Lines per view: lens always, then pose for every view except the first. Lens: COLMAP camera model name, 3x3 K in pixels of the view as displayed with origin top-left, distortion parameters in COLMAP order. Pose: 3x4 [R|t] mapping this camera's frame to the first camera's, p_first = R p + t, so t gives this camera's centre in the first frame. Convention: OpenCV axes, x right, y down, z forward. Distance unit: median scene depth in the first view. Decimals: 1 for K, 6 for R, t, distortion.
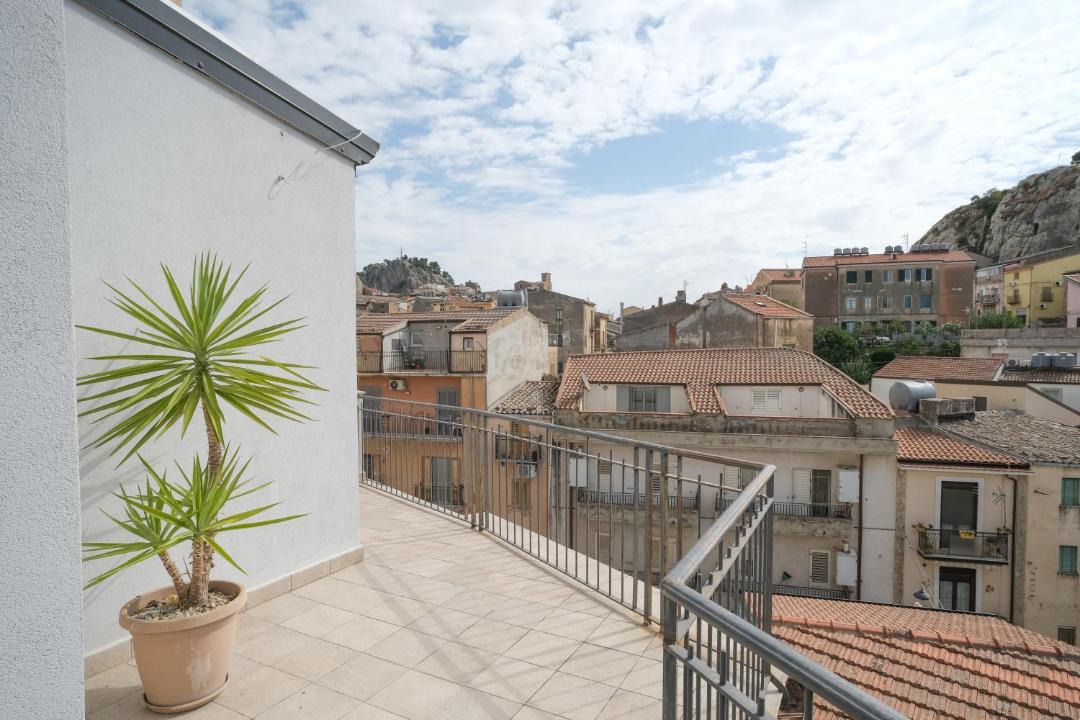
lens RADIAL K [[637.5, 0, 560.0], [0, 637.5, 365.9], [0, 0, 1]] dist [-0.015979, 0.003793]
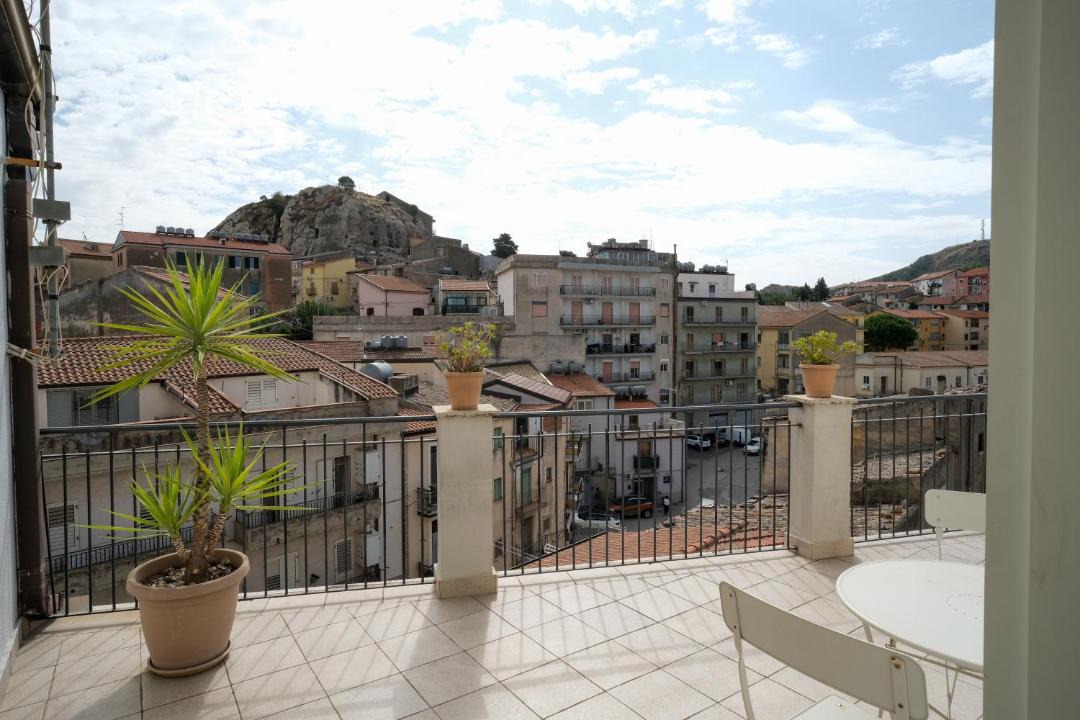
lens RADIAL K [[617.0, 0, 535.3], [0, 617.0, 347.7], [0, 0, 1]] dist [-0.026539, 0.002079]
pose [[0.459057, -0.027192, 0.887991, -0.202371], [0.032264, 0.999382, 0.013924, -0.005097], [-0.887821, 0.022258, 0.459651, 0.210286]]
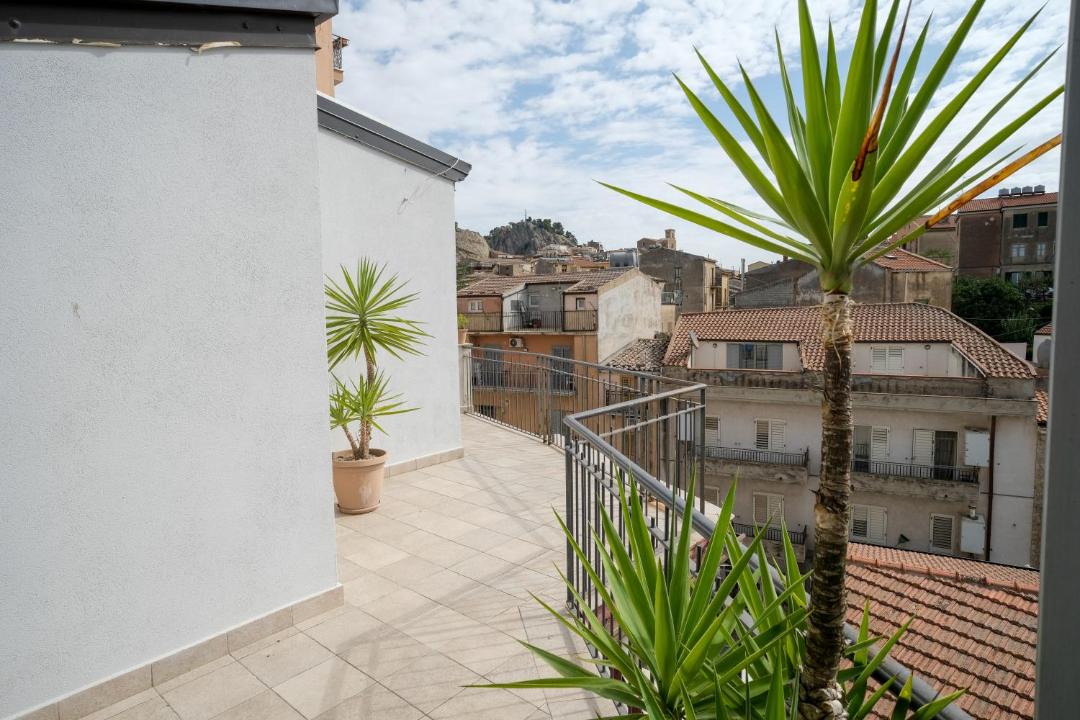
lens RADIAL K [[646.5, 0, 540.0], [0, 646.5, 360.0], [0, 0, 1]] dist [-0.003514, 0.001794]
pose [[0.974280, 0.004830, -0.225289, 0.026081], [0.007231, 0.998585, 0.052678, 0.001070], [0.225224, -0.052953, 0.972867, -0.052534]]
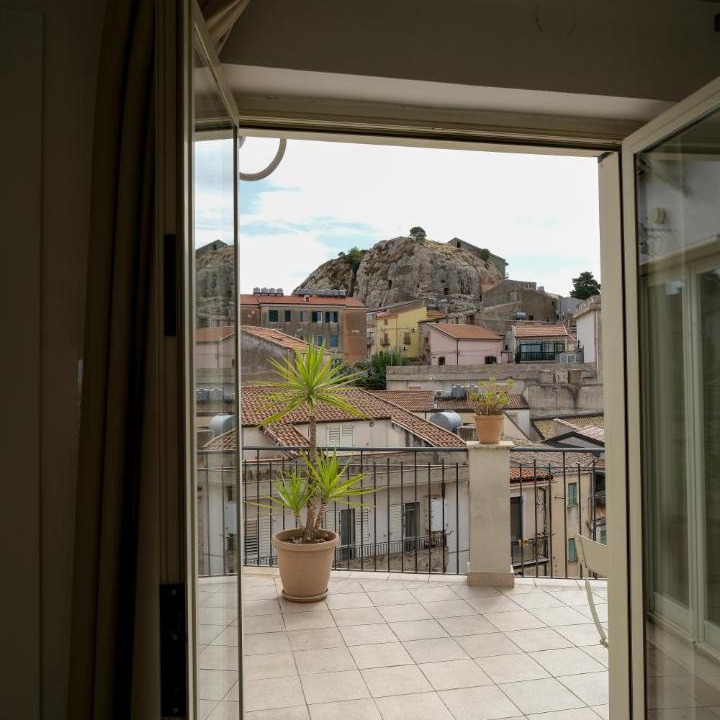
lens RADIAL K [[655.1, 0, 348.5], [0, 655.1, 370.0], [0, 0, 1]] dist [-0.006186, 0.005992]
pose [[0.772159, 0.001435, 0.635427, -0.231712], [0.032323, 0.998614, -0.041534, -0.005017], [-0.634606, 0.052610, 0.771043, 0.176459]]
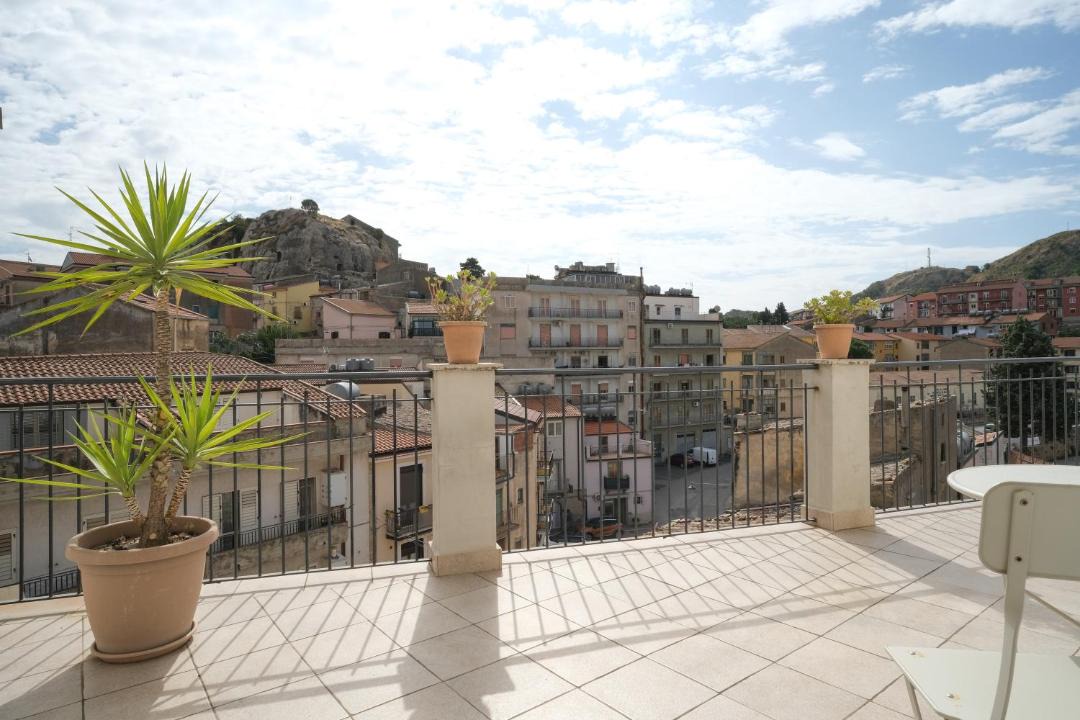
lens RADIAL K [[615.5, 0, 542.9], [0, 615.5, 355.7], [0, 0, 1]] dist [-0.025843, 0.003089]
pose [[0.398403, -0.002815, 0.917206, -0.196724], [0.040253, 0.999086, -0.014418, 0.006549], [-0.916327, 0.042664, 0.398152, 0.220524]]
